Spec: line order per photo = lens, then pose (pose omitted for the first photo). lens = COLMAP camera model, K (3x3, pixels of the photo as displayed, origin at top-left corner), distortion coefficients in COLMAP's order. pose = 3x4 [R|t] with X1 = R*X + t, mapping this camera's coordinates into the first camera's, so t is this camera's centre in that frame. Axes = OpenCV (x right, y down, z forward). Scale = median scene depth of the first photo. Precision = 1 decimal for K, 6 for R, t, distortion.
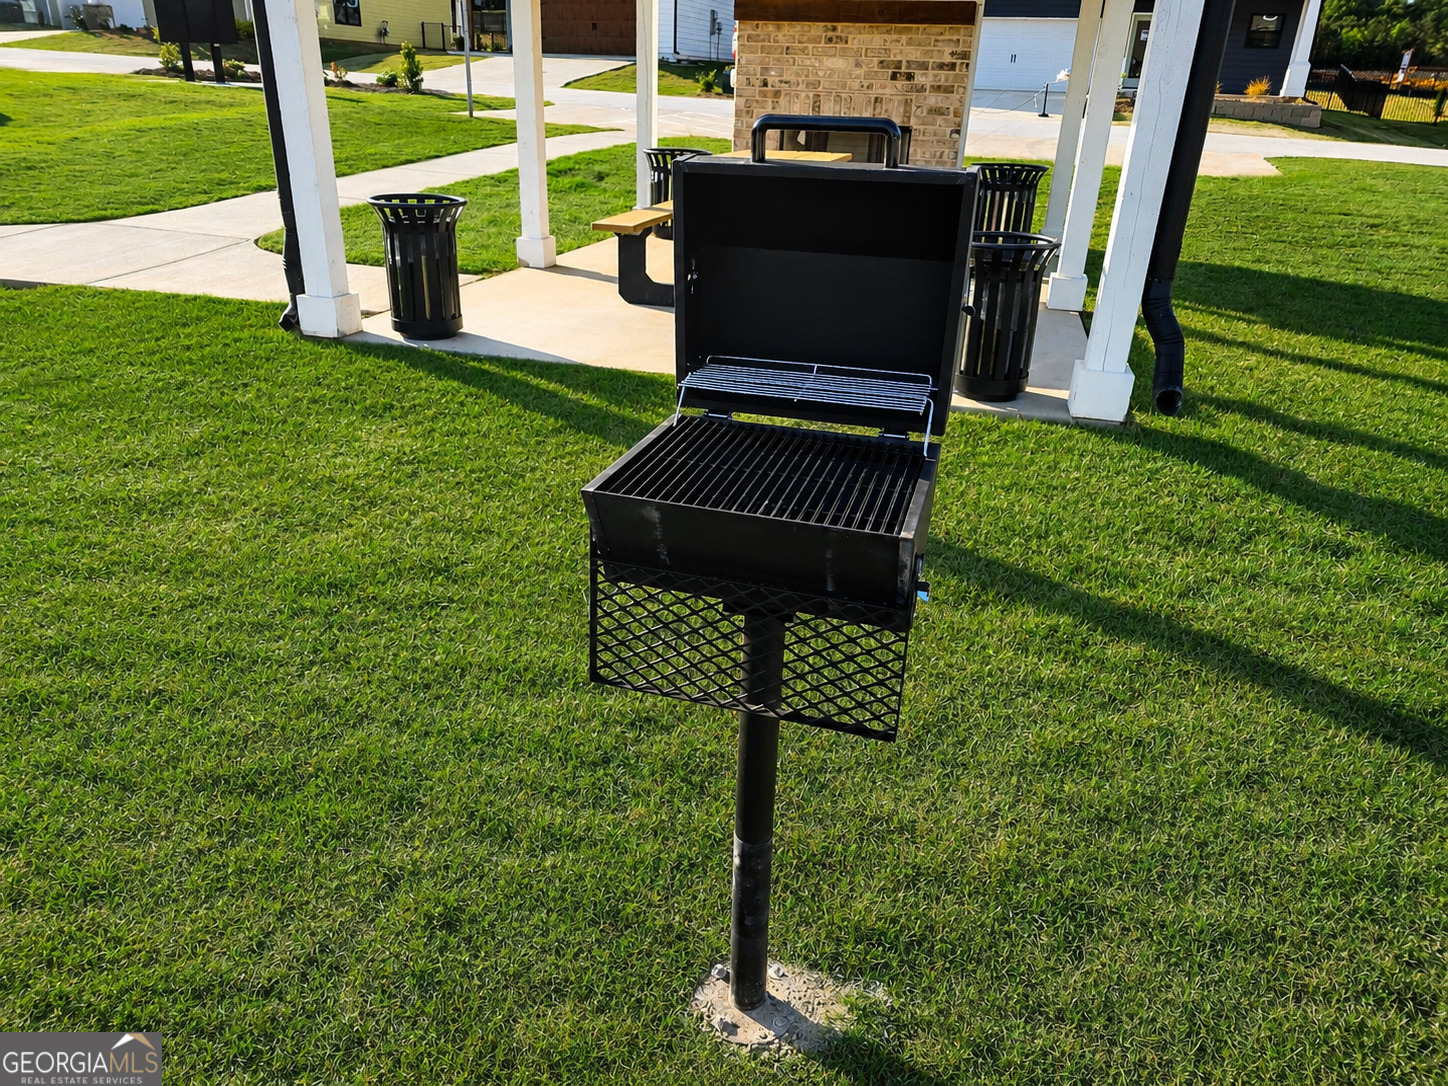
lens RADIAL K [[1005.6, 0, 724.0], [0, 1005.6, 543.0], [0, 0, 1]] dist [-0.000258, -0.006897]
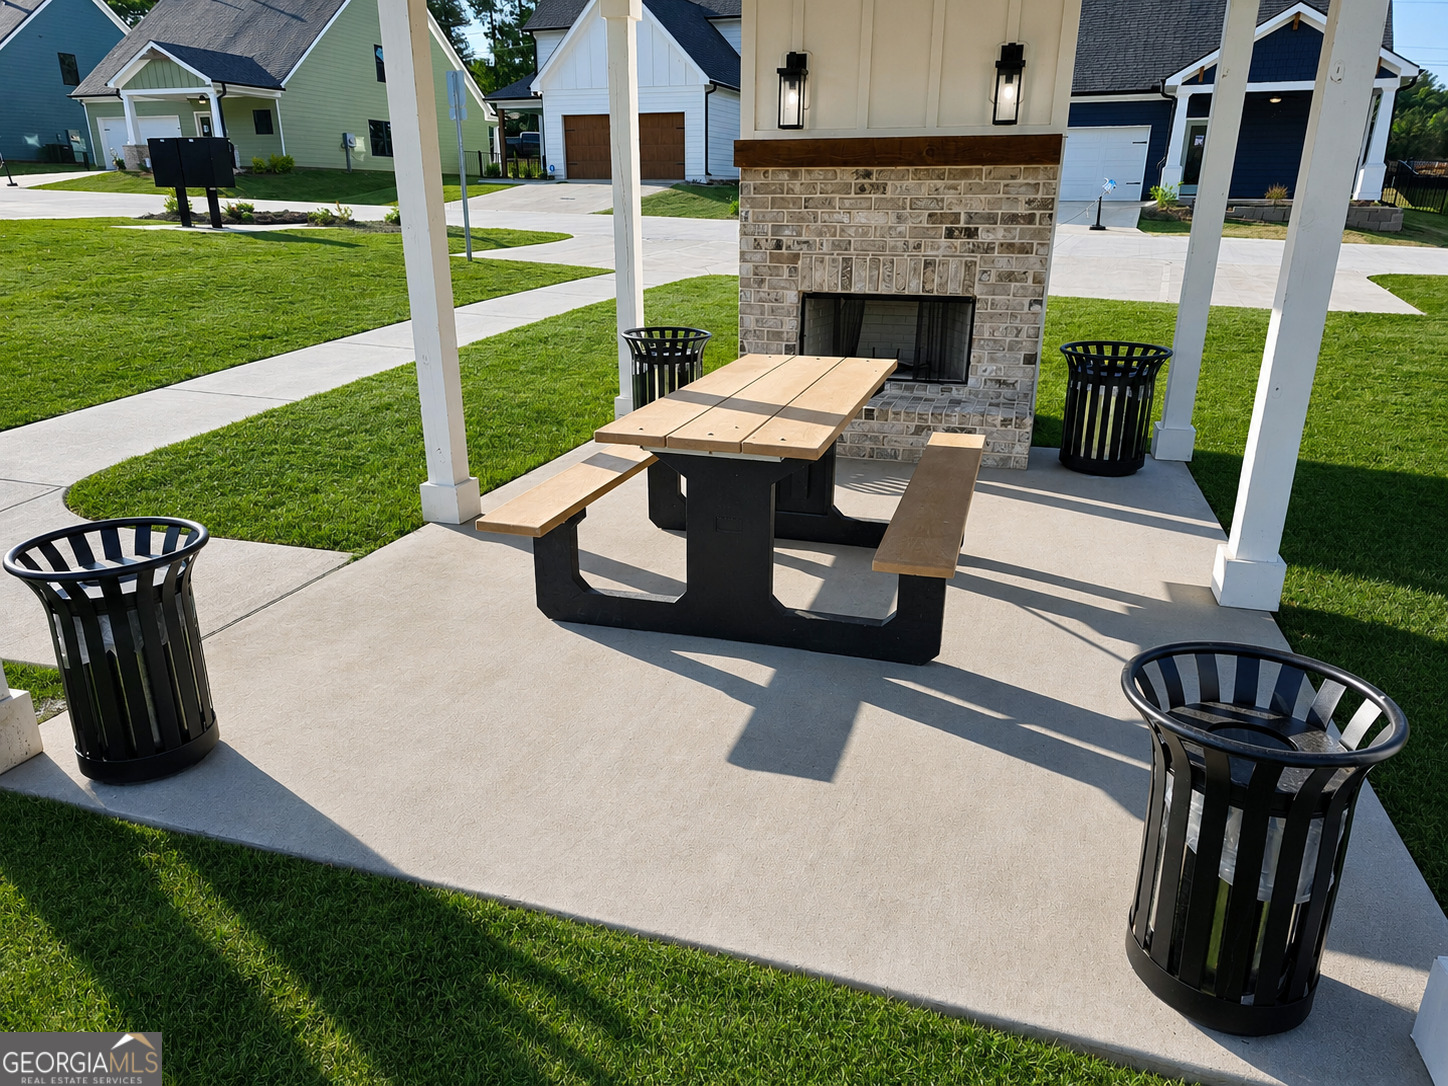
lens RADIAL K [[1005.6, 0, 724.0], [0, 1005.6, 543.0], [0, 0, 1]] dist [-0.000258, -0.006897]
pose [[0.998771, -0.014404, -0.047418, 0.033799], [0.009880, 0.995495, -0.094296, -0.166266], [0.048562, 0.093712, 0.994414, 0.271253]]
